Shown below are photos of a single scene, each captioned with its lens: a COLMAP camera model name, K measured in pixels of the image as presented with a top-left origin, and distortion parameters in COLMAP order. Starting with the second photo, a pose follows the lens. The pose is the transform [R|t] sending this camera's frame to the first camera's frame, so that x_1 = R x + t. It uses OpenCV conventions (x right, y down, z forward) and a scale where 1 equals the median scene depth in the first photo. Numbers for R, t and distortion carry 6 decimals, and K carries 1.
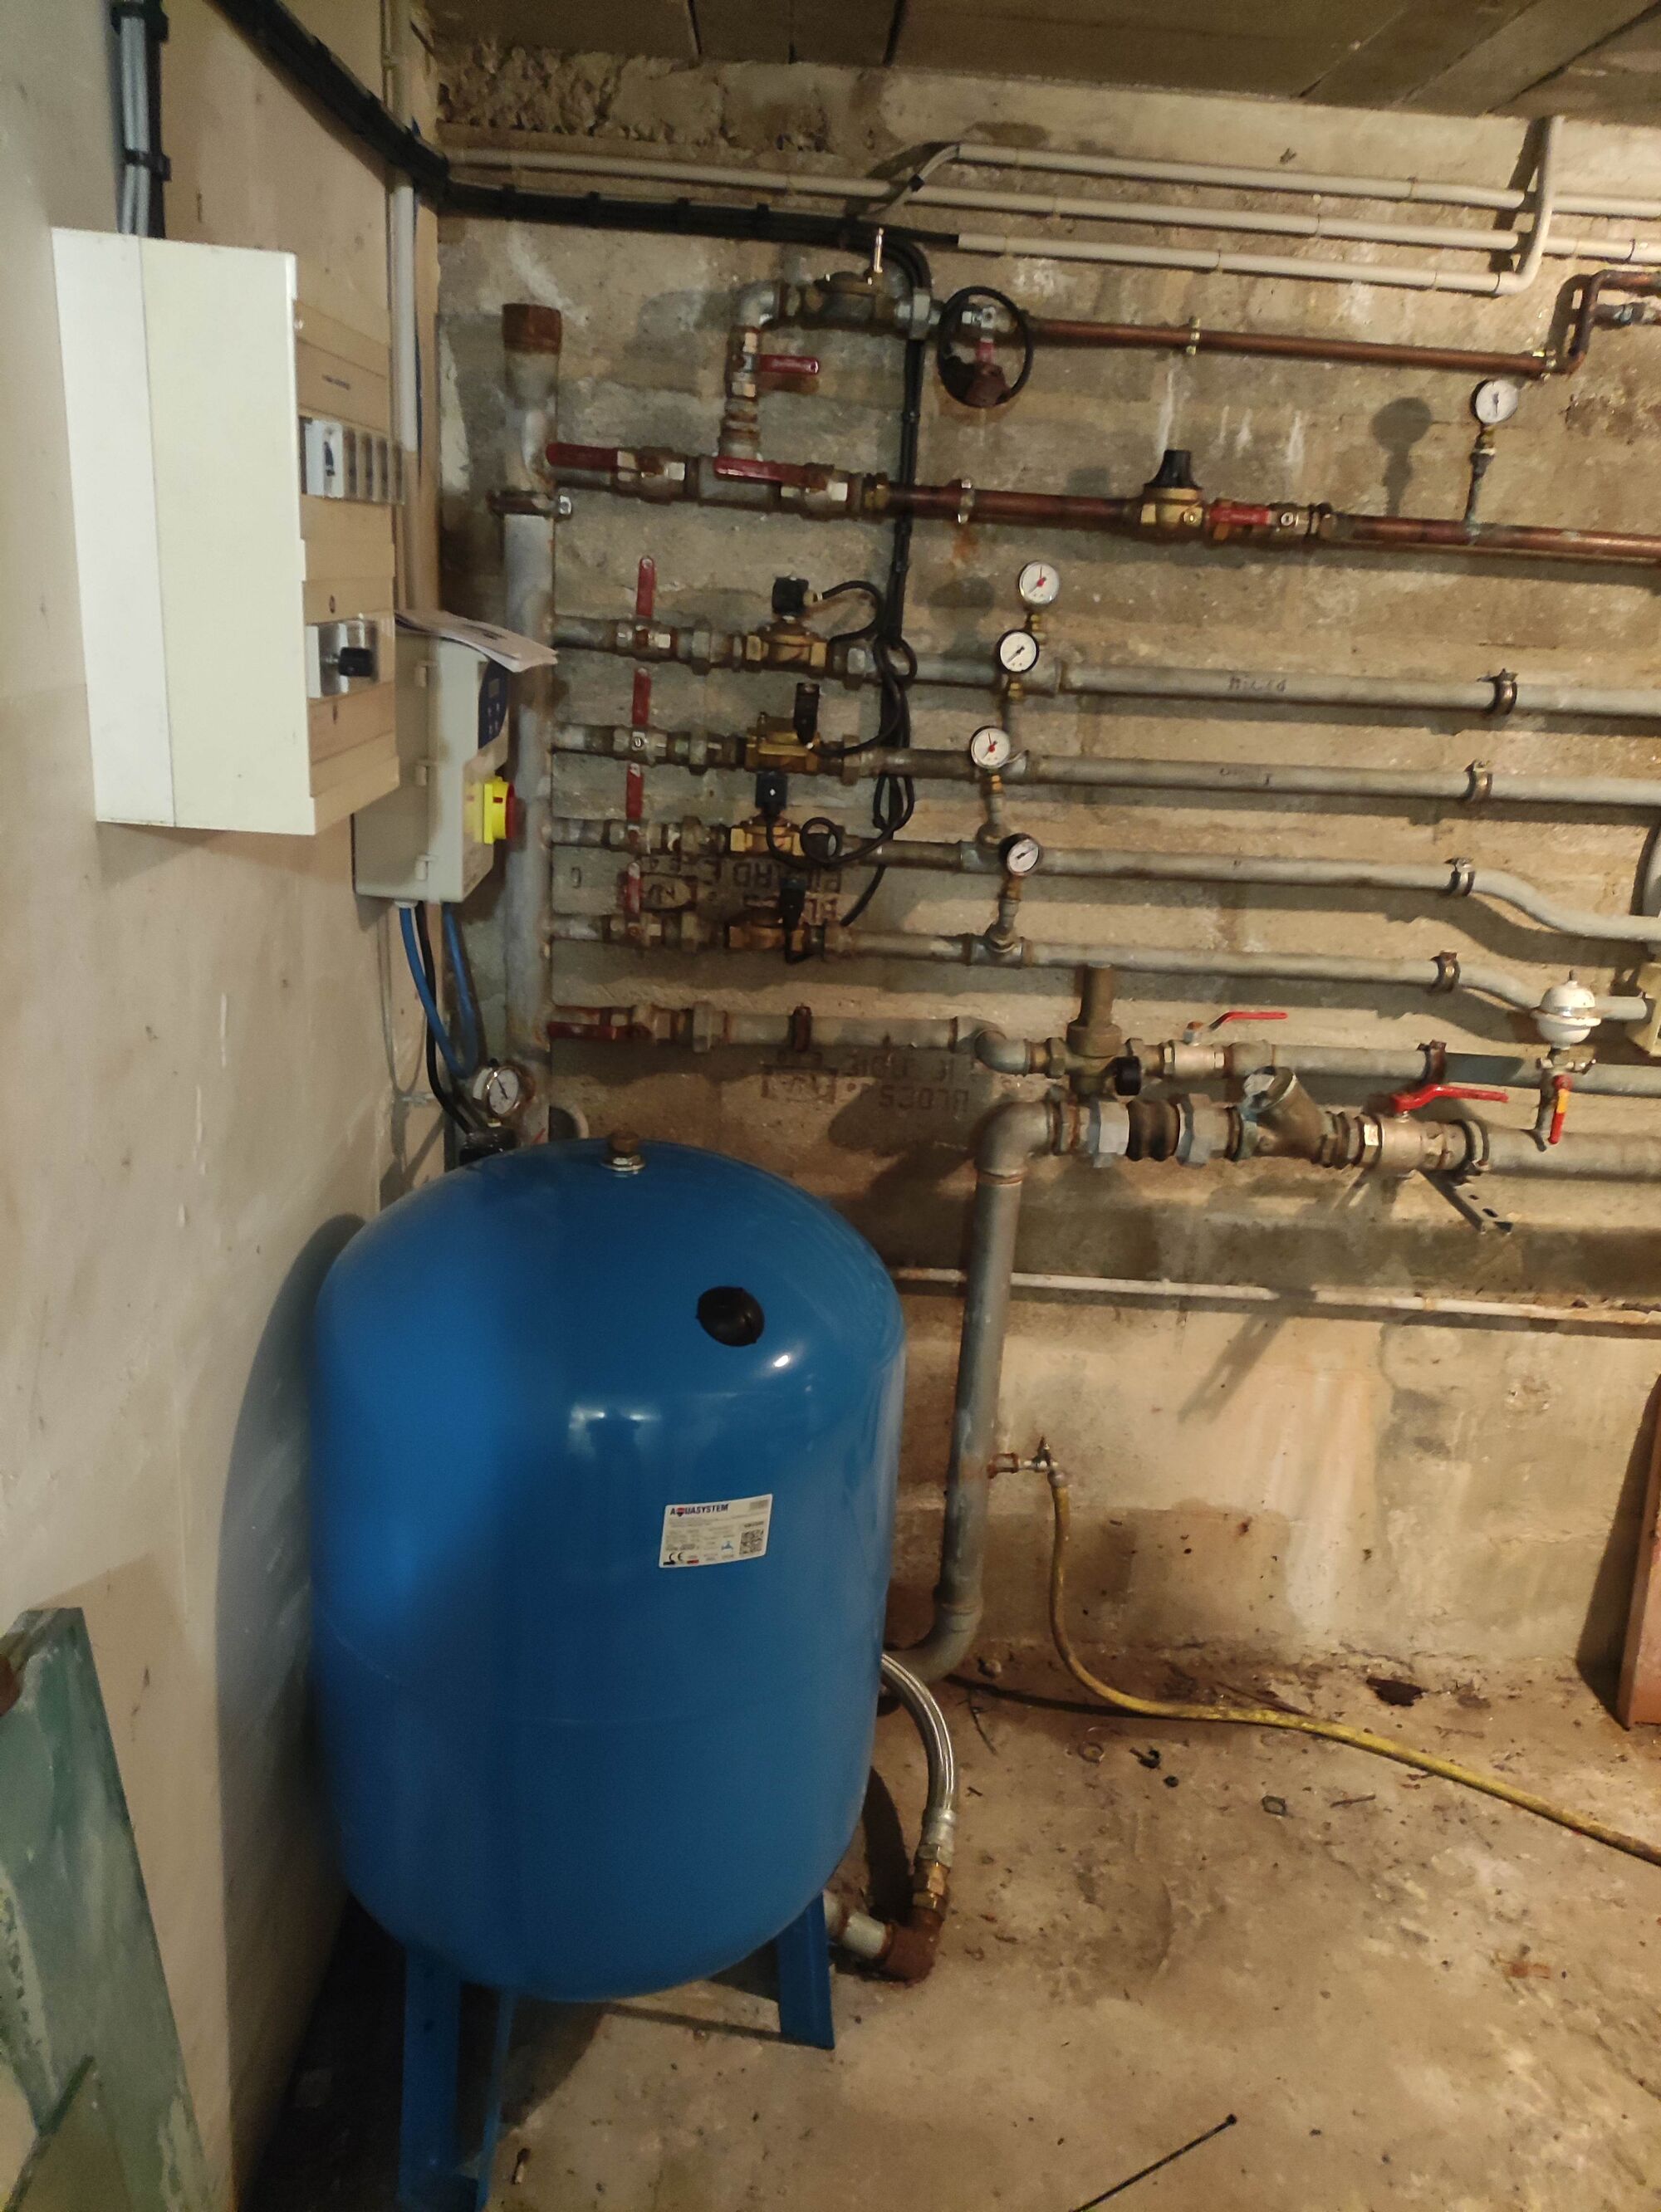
lens RADIAL K [[1663.7, 0, 822.0], [0, 1663.7, 1085.2], [0, 0, 1]] dist [0.071896, -0.080743]
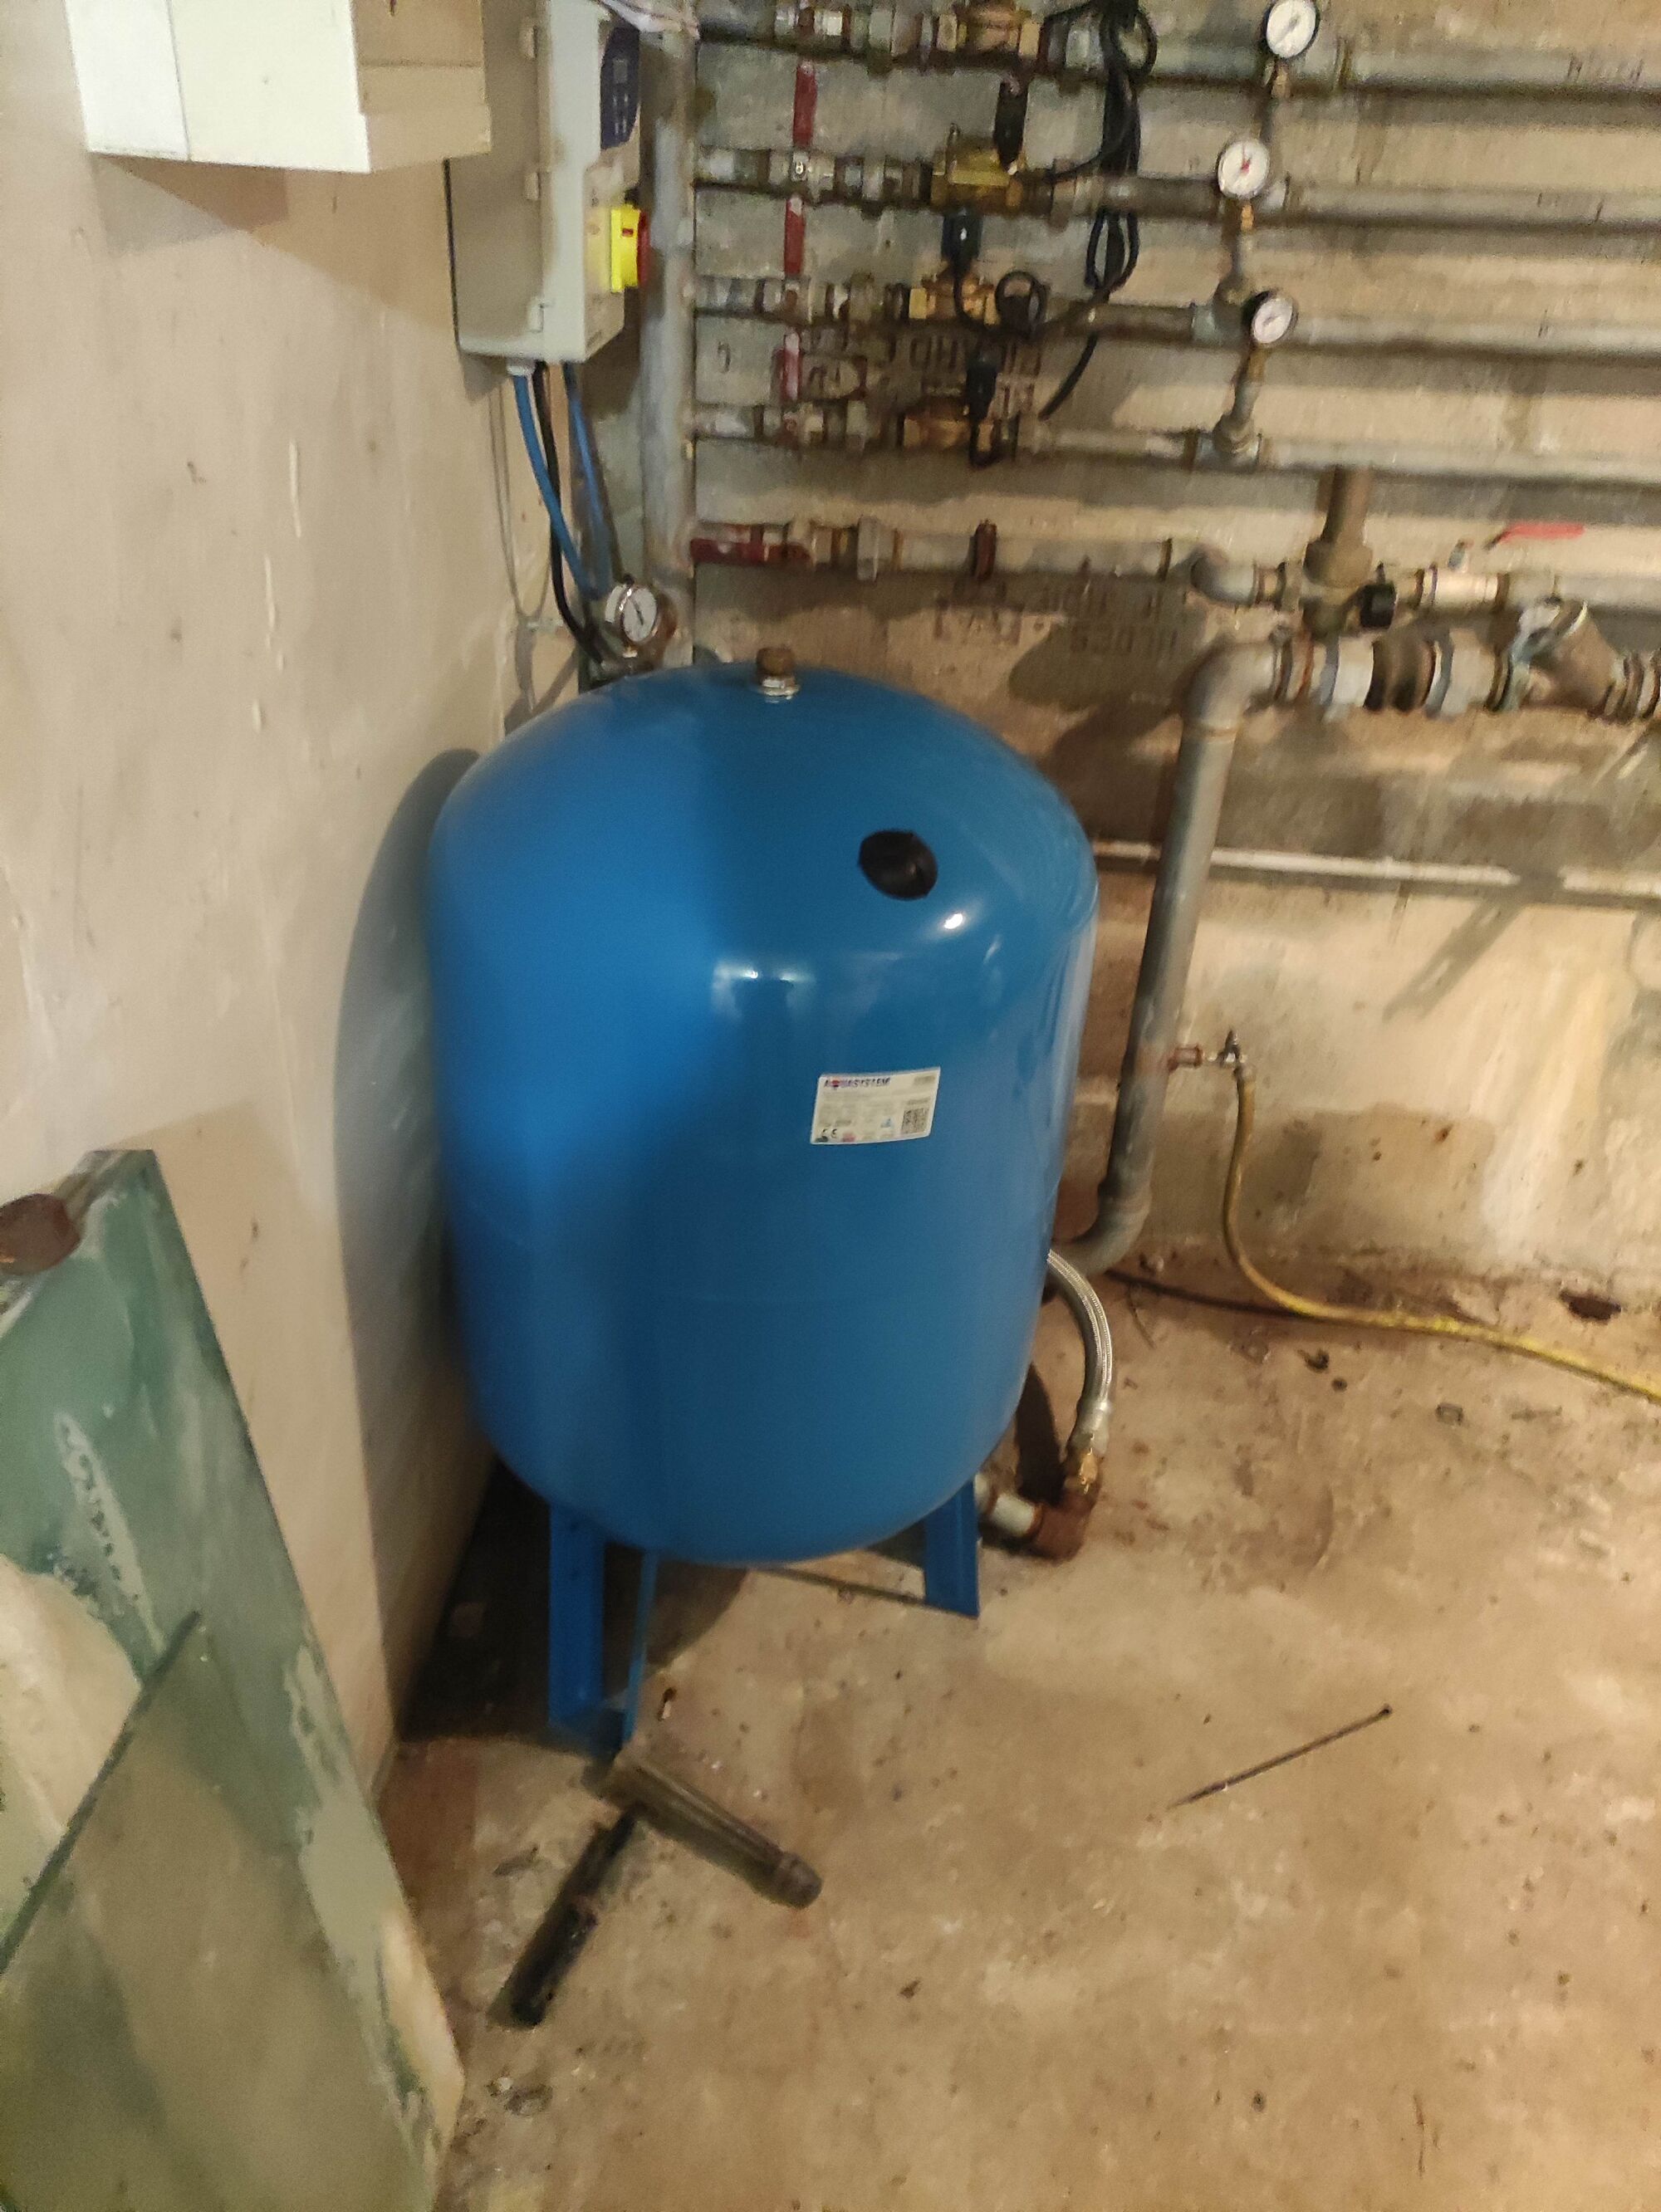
lens RADIAL K [[1621.1, 0, 849.2], [0, 1621.1, 1103.1], [0, 0, 1]] dist [0.059615, -0.064466]
pose [[0.996781, 0.039889, -0.069544, -0.013020], [-0.022048, 0.970381, 0.240571, 0.043856], [0.077080, -0.238264, 0.968137, 0.125738]]
